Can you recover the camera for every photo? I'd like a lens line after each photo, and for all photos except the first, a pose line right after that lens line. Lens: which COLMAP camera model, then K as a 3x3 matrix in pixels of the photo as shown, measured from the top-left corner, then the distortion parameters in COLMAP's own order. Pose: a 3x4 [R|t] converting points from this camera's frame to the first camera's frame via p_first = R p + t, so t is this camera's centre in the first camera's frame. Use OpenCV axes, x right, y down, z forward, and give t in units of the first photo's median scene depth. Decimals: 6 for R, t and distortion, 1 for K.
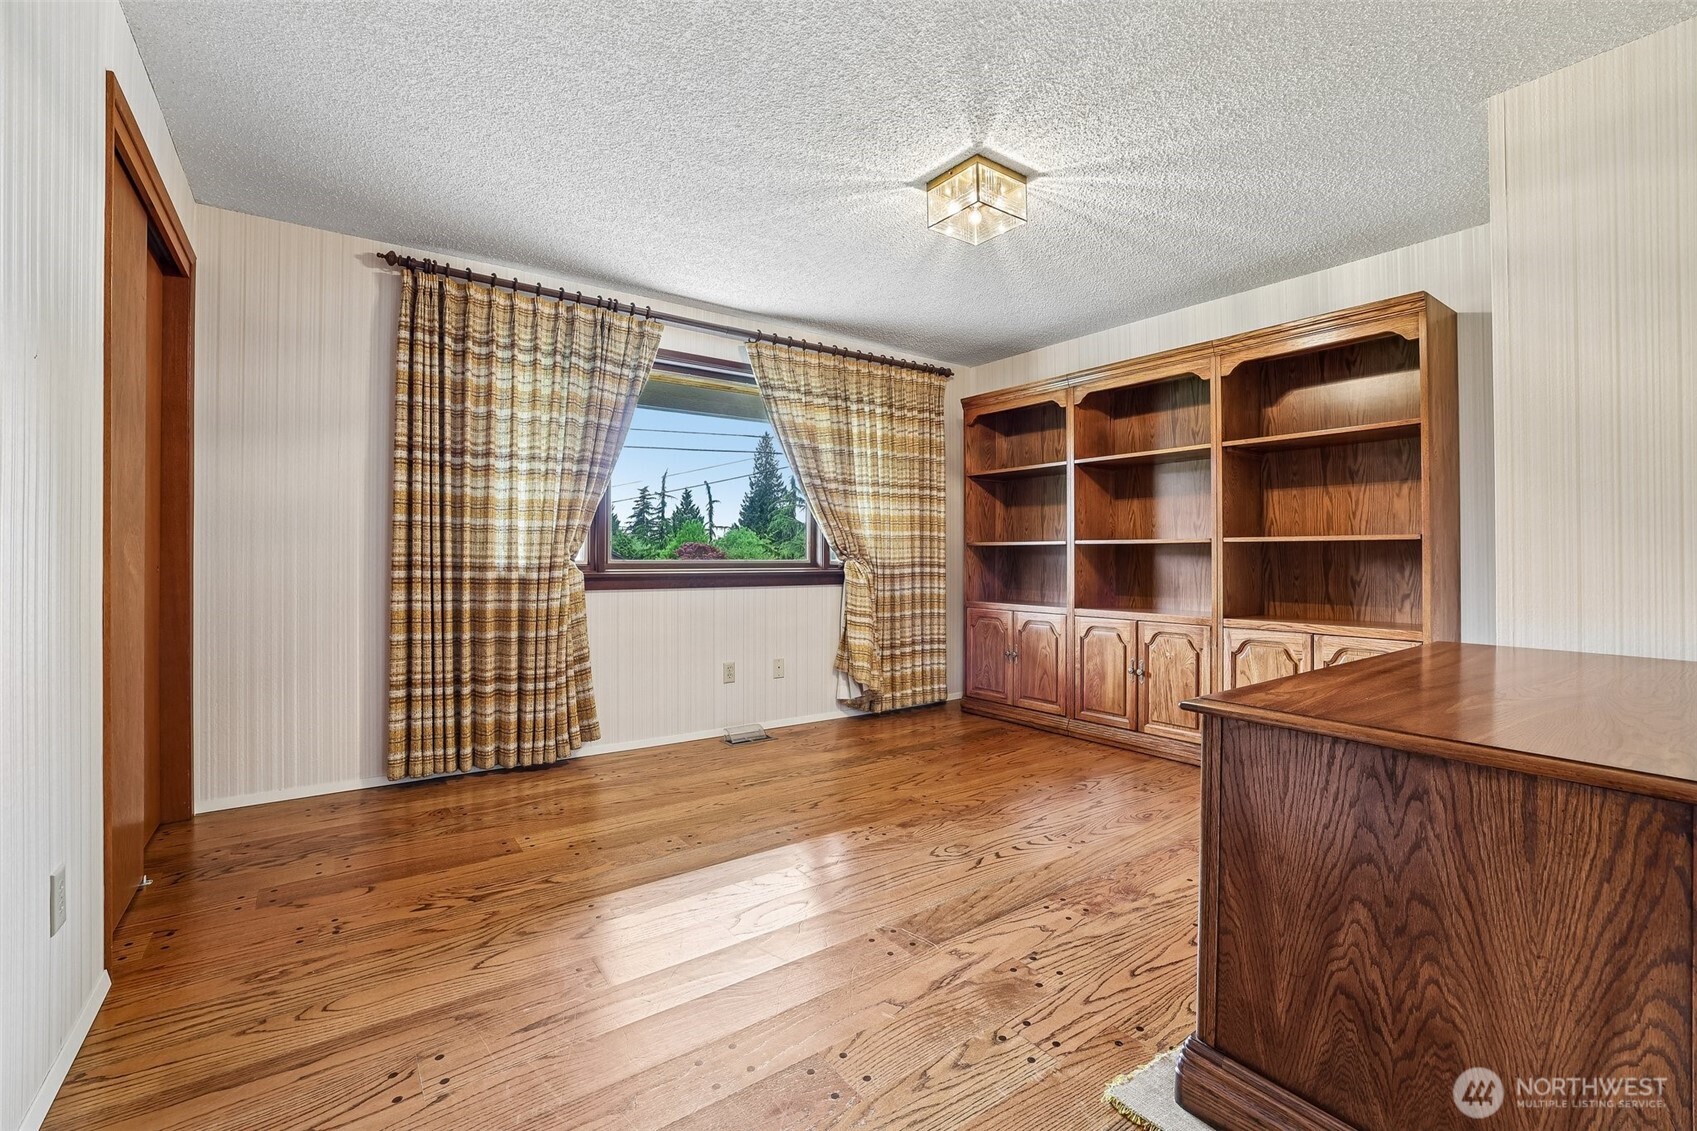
lens RADIAL K [[751.2, 0, 865.1], [0, 751.2, 558.2], [0, 0, 1]] dist [-0.033535, 0.000443]
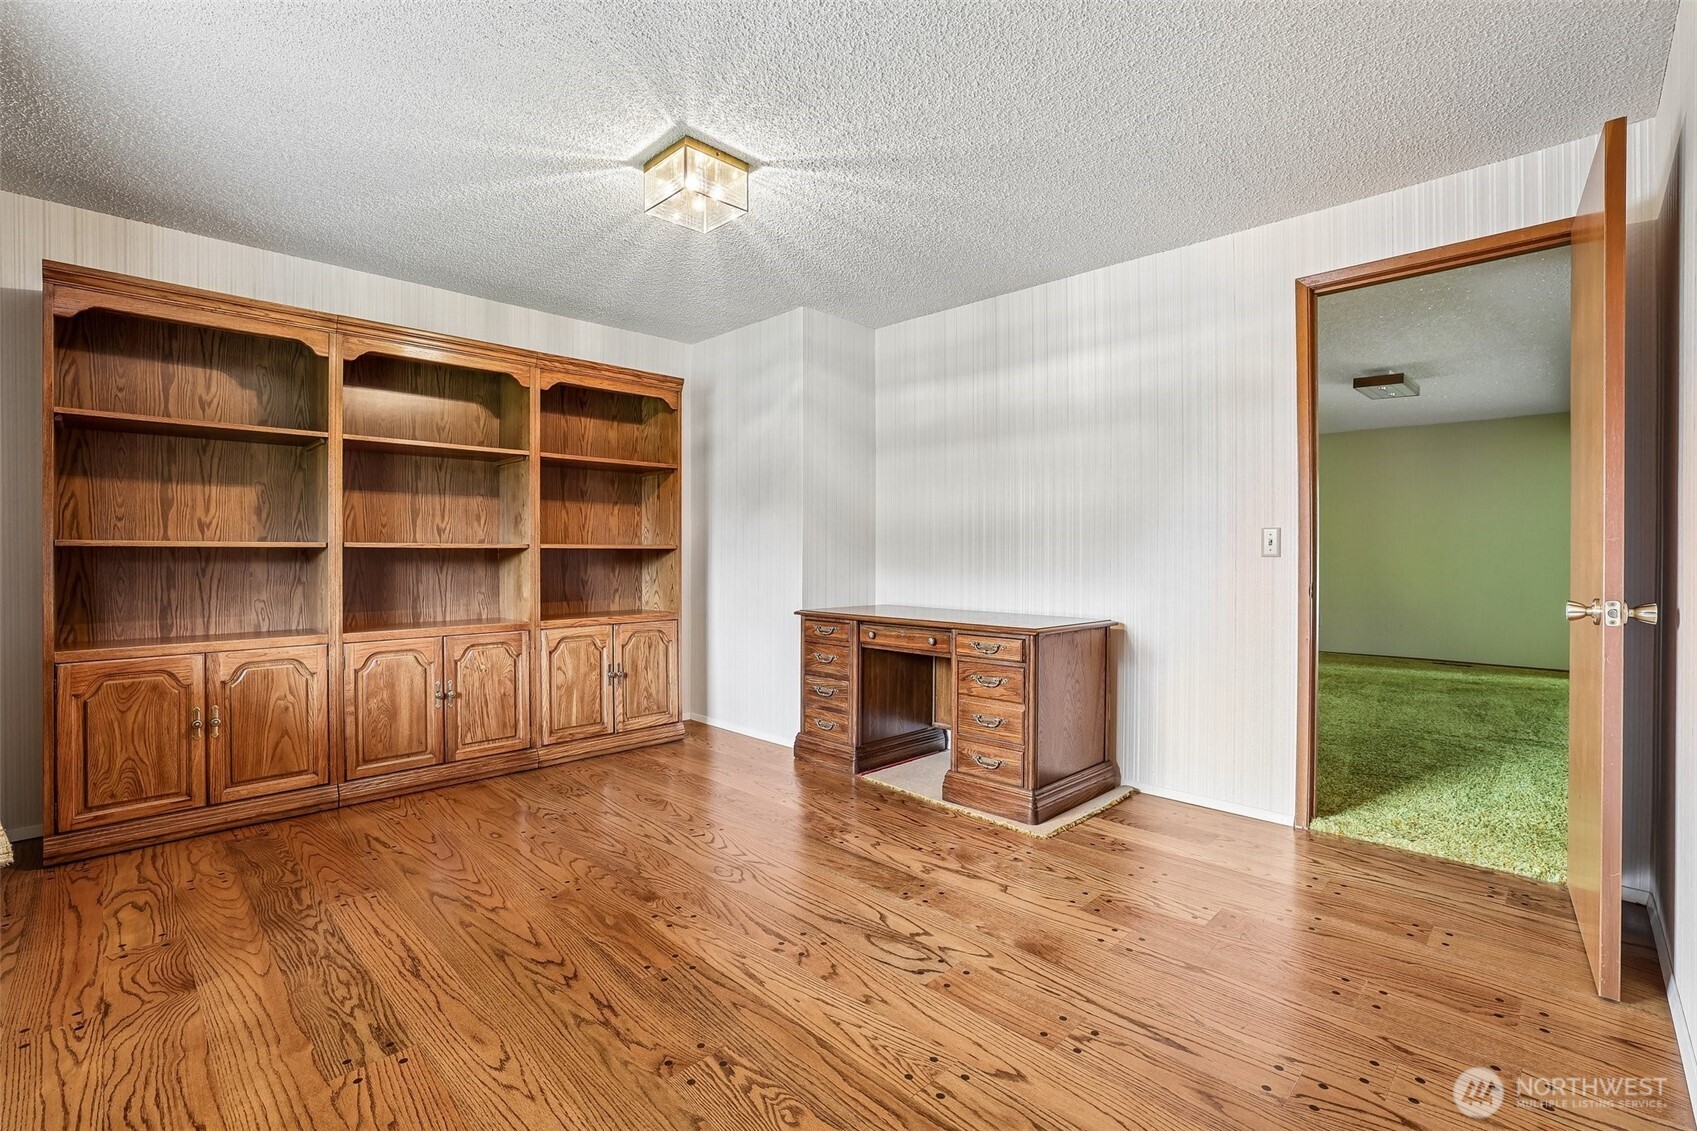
lens RADIAL K [[751.2, 0, 862.1], [0, 751.2, 559.8], [0, 0, 1]] dist [-0.033535, 0.000443]
pose [[-0.166841, -0.005727, 0.985967, -0.642621], [0.004488, 0.999968, 0.006567, -0.009935], [-0.985974, 0.005521, -0.166810, 0.751147]]
